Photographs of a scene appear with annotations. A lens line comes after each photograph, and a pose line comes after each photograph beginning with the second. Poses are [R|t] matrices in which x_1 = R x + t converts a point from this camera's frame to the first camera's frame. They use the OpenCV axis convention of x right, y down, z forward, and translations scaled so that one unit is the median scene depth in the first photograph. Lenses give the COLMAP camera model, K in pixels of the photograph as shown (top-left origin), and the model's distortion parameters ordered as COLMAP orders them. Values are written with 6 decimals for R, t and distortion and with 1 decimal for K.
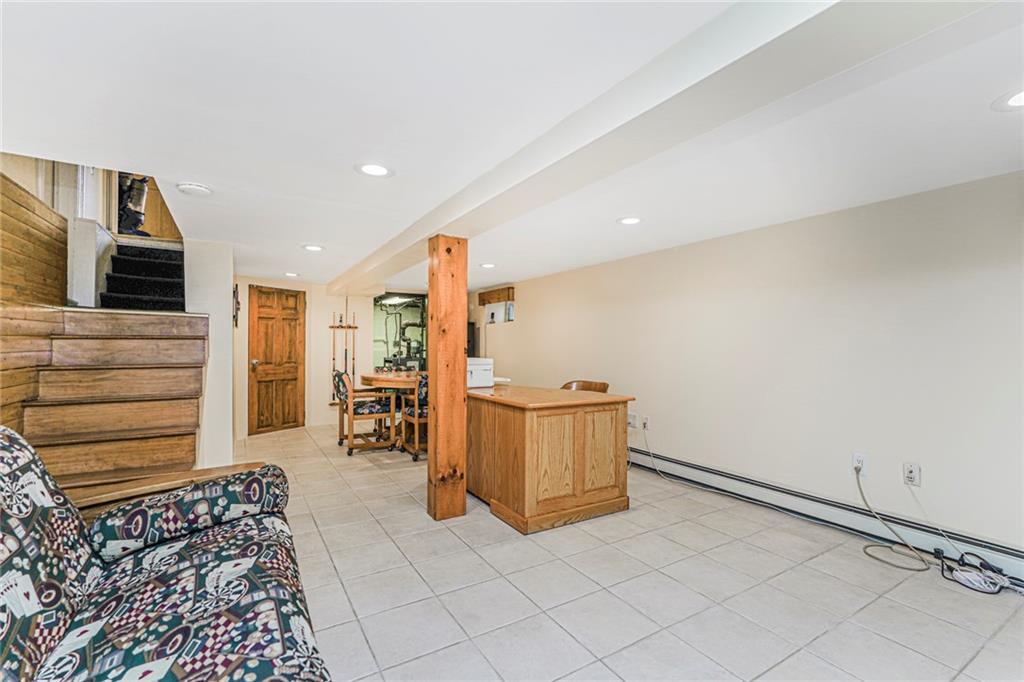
lens RADIAL K [[456.6, 0, 515.0], [0, 456.6, 343.4], [0, 0, 1]] dist [0.000133, 0.000670]
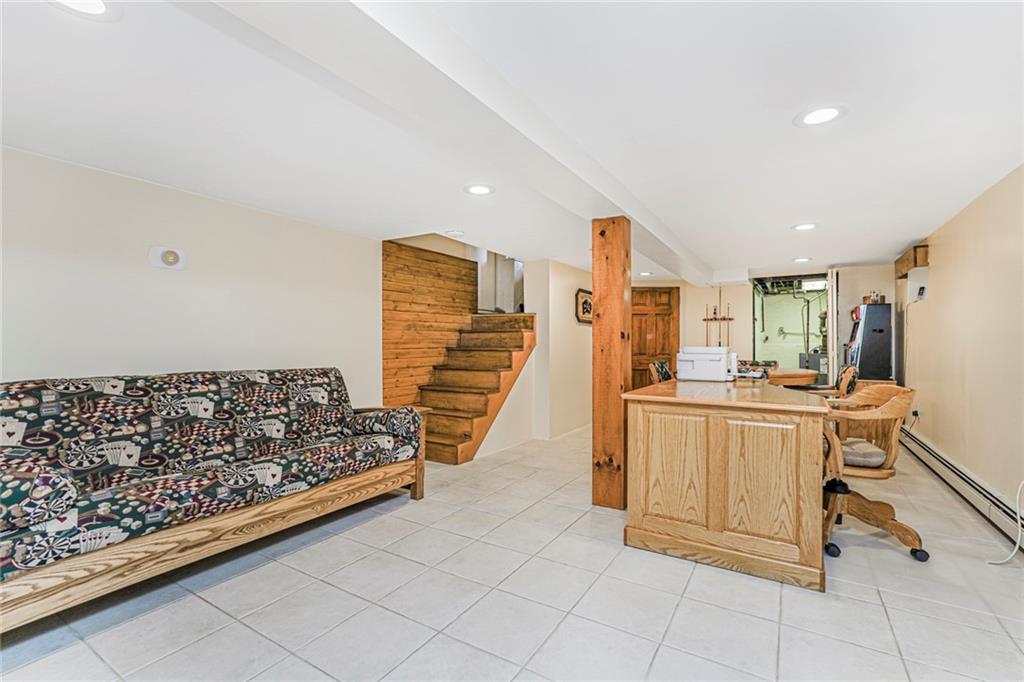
lens RADIAL K [[456.6, 0, 515.0], [0, 456.6, 343.4], [0, 0, 1]] dist [0.000133, 0.000670]
pose [[0.462753, -0.002951, -0.886482, 0.627284], [0.003914, 0.999992, -0.001285, 0.033407], [0.886478, -0.002875, 0.462761, 0.373293]]
